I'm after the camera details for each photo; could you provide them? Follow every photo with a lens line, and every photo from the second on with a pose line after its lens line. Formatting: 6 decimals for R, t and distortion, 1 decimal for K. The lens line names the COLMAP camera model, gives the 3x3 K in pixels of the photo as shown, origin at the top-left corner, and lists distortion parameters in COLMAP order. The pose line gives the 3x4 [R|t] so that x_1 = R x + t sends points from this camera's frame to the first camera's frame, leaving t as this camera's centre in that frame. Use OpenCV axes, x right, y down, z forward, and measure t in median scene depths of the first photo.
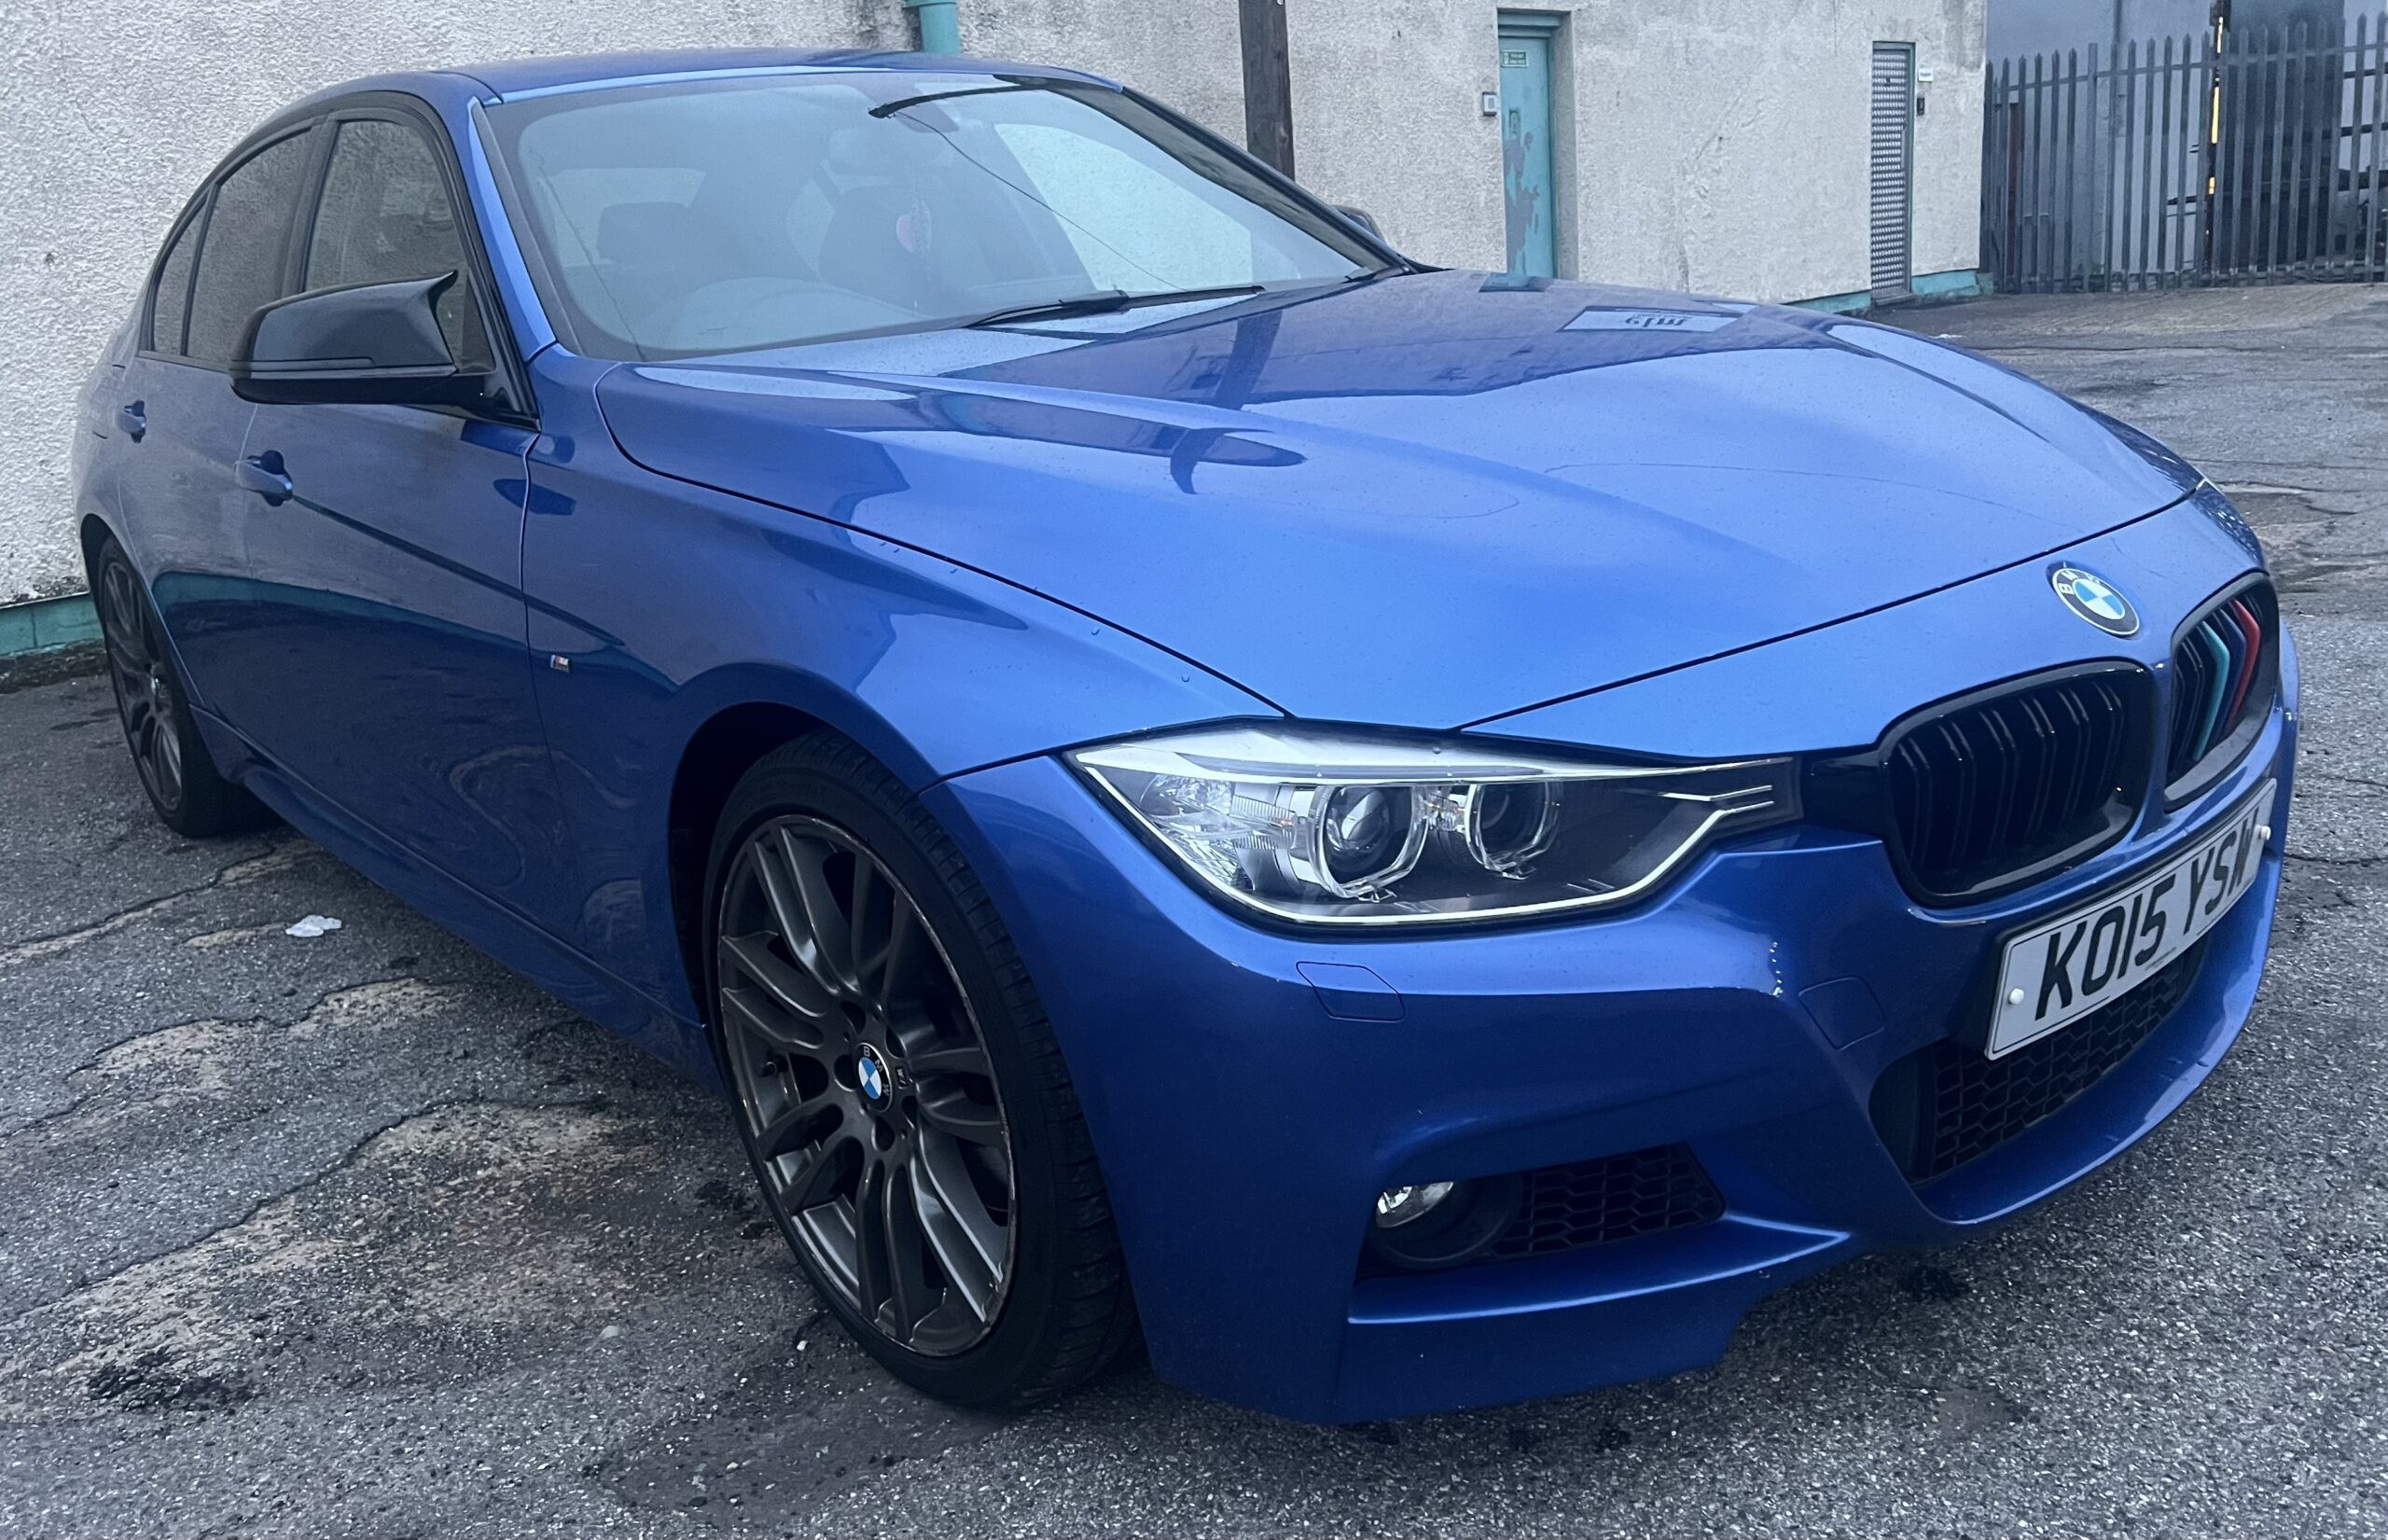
lens RADIAL K [[1859.1, 0, 1114.3], [0, 1859.1, 760.7], [0, 0, 1]] dist [0.042803, -0.047043]
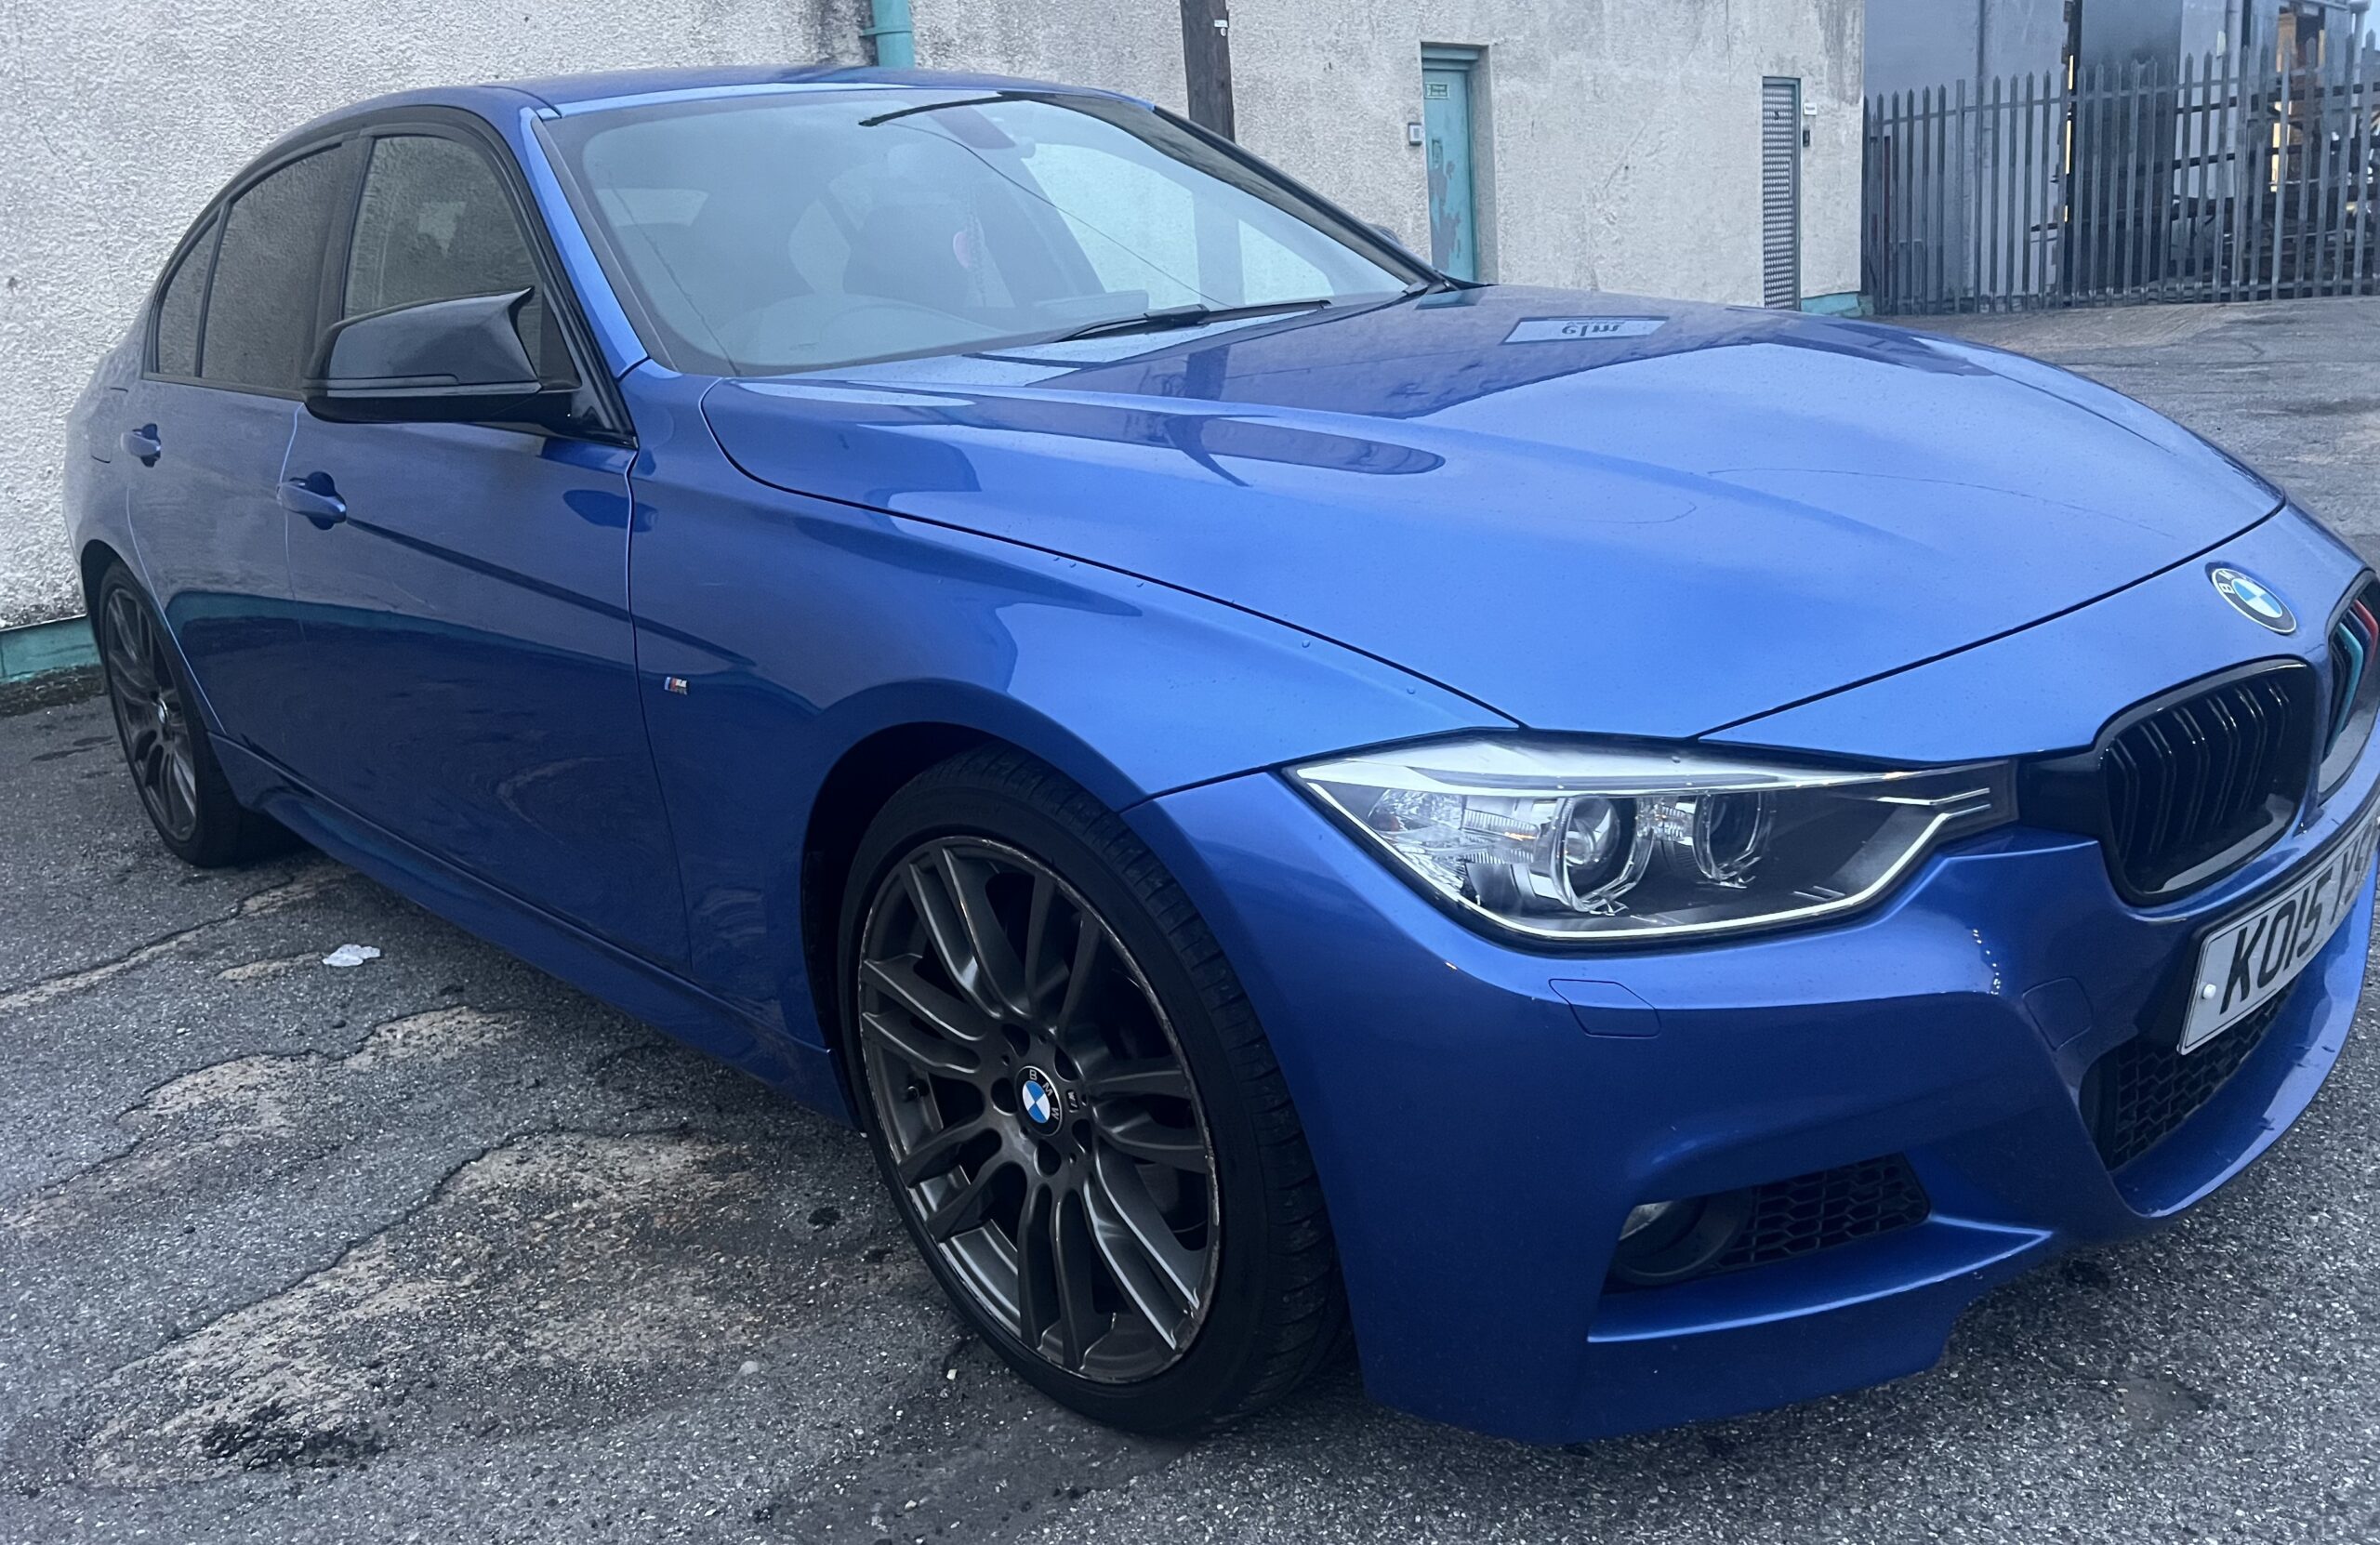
lens RADIAL K [[1786.0, 0, 1135.2], [0, 1786.0, 770.1], [0, 0, 1]] dist [0.048490, -0.056317]
pose [[0.997970, -0.018769, 0.060865, -0.113181], [0.018713, 0.999824, 0.001478, -0.004490], [-0.060882, -0.000336, 0.998145, 0.046147]]
